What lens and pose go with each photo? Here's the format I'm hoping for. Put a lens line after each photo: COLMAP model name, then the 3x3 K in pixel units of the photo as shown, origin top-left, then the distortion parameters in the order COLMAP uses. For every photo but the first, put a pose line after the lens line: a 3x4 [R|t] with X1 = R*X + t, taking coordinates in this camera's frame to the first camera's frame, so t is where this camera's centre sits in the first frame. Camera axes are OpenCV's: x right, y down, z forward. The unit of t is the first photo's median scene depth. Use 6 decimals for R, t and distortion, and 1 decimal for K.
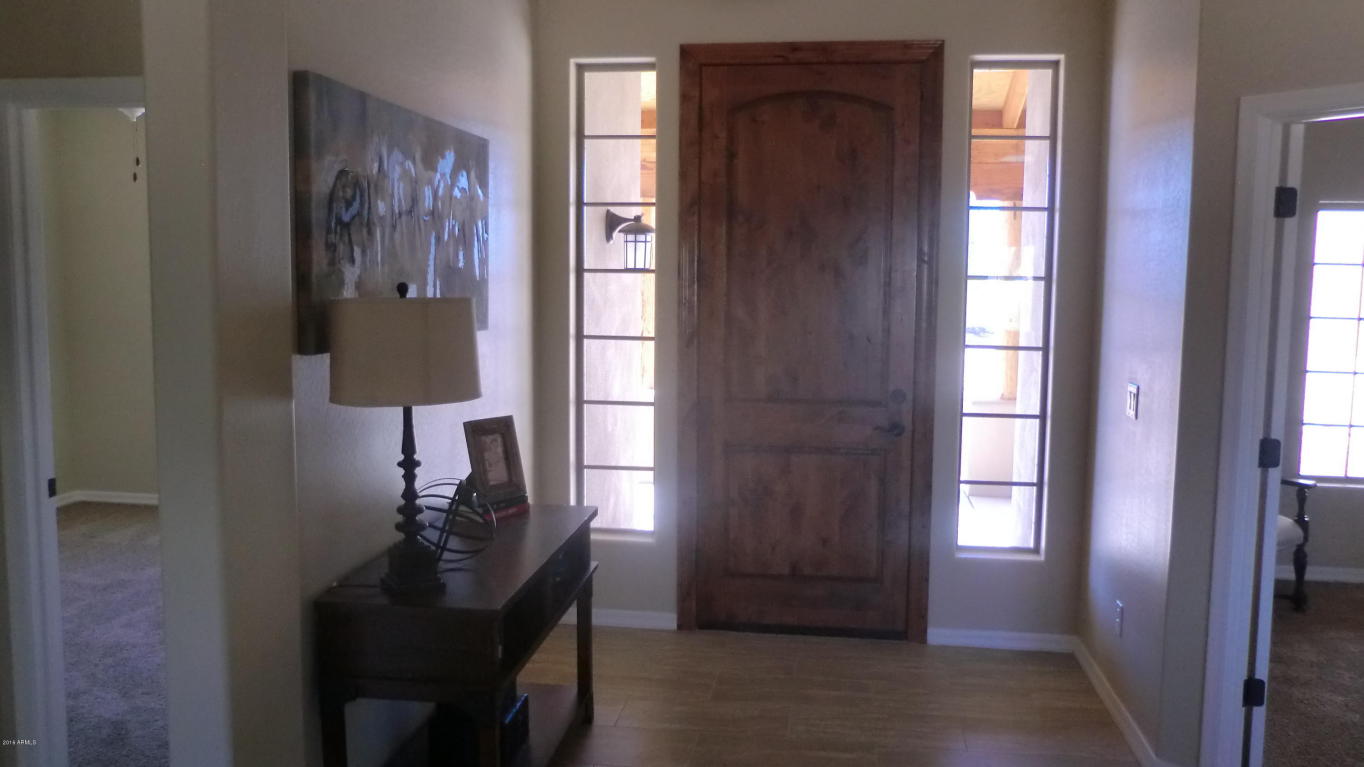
lens RADIAL K [[1114.5, 0, 684.2], [0, 1114.5, 389.0], [0, 0, 1]] dist [-0.085097, 0.096750]
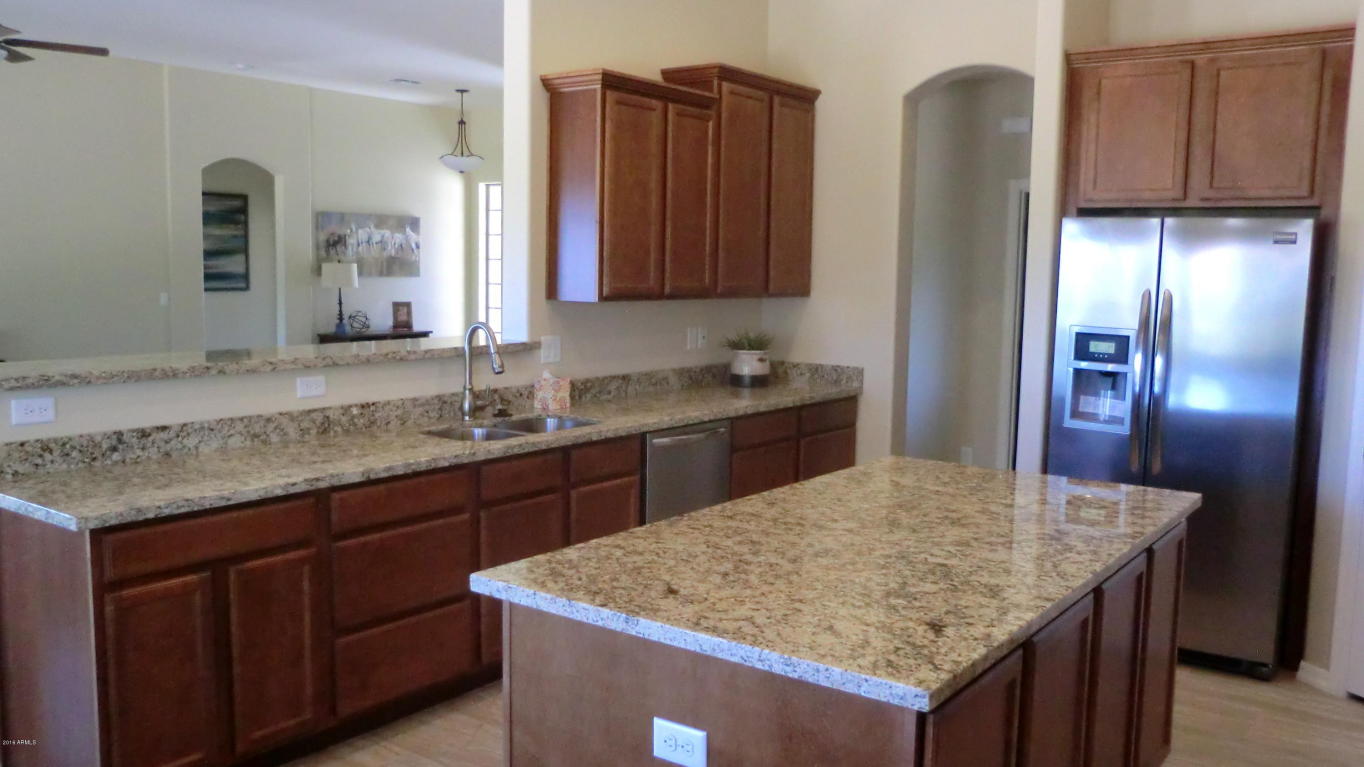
lens RADIAL K [[1114.5, 0, 680.3], [0, 1114.5, 384.3], [0, 0, 1]] dist [-0.085097, 0.096750]
pose [[0.877706, 0.054369, -0.476105, 1.732648], [-0.056632, 0.998349, 0.009606, 0.156341], [0.475841, 0.018532, 0.879336, -1.233773]]
